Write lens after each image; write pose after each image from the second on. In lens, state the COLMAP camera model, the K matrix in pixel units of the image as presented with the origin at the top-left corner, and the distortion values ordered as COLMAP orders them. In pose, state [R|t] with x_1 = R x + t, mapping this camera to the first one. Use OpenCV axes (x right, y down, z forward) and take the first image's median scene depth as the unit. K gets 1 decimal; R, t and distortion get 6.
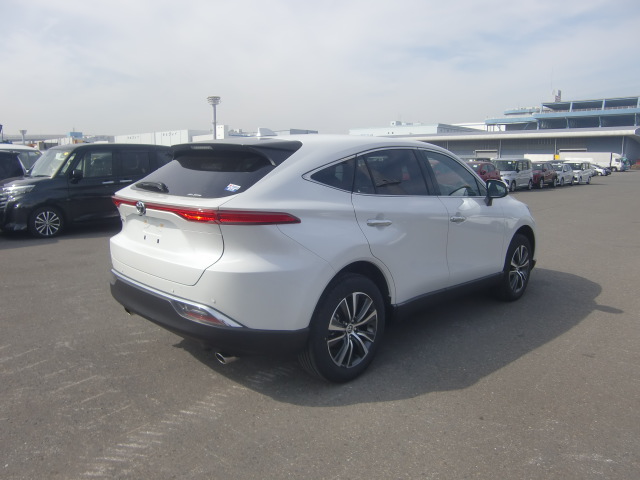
lens RADIAL K [[506.2, 0, 318.1], [0, 506.2, 241.2], [0, 0, 1]] dist [-0.056660, 0.024788]
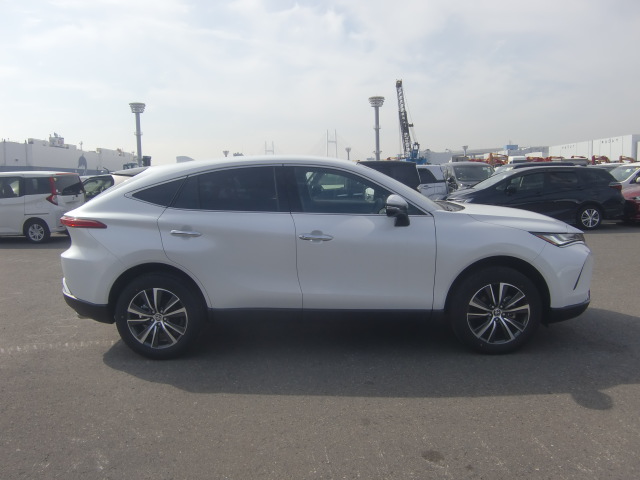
lens RADIAL K [[506.2, 0, 324.1], [0, 506.2, 240.8], [0, 0, 1]] dist [-0.056660, 0.024788]
pose [[0.661434, 0.069750, -0.746753, 1.197715], [-0.085749, 0.996170, 0.017094, -0.066650], [0.745086, 0.052727, 0.664881, 0.458994]]
